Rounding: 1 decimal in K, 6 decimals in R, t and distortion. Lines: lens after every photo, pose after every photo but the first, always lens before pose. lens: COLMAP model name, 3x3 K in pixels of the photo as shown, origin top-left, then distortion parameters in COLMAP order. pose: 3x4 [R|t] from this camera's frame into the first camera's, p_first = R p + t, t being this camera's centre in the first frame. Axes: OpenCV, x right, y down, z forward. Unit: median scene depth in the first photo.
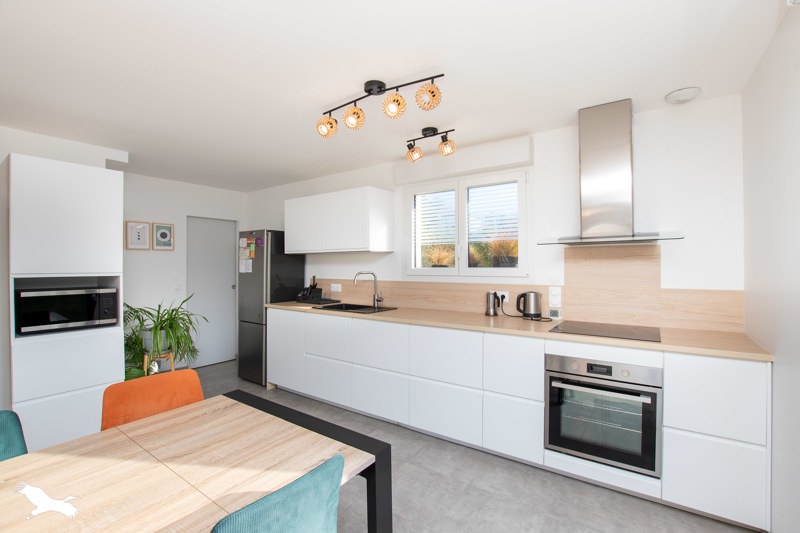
lens RADIAL K [[329.7, 0, 398.0], [0, 329.7, 261.6], [0, 0, 1]] dist [-0.002768, -0.000086]
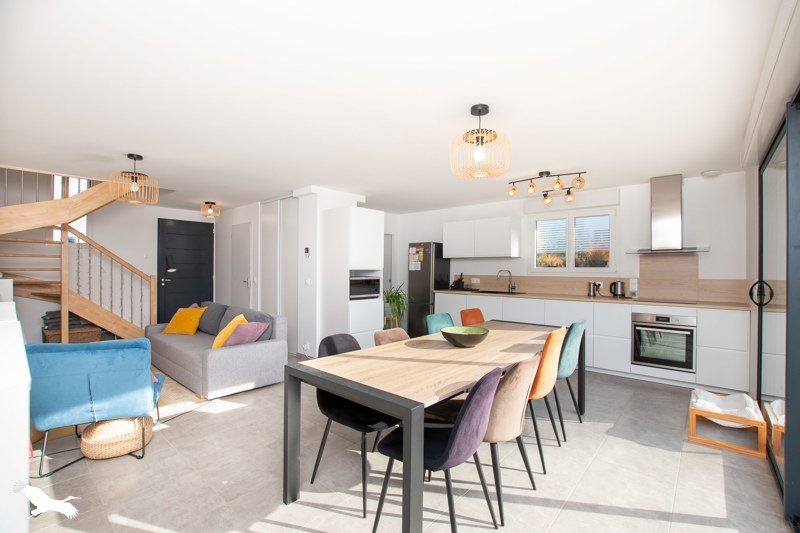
lens RADIAL K [[356.4, 0, 400.0], [0, 356.4, 266.5], [0, 0, 1]] dist [0.002895, 0.000216]
pose [[0.998089, 0.006908, -0.061403, -0.566308], [-0.006980, 0.999975, -0.000966, 0.023778], [0.061394, 0.001392, 0.998113, -0.838585]]
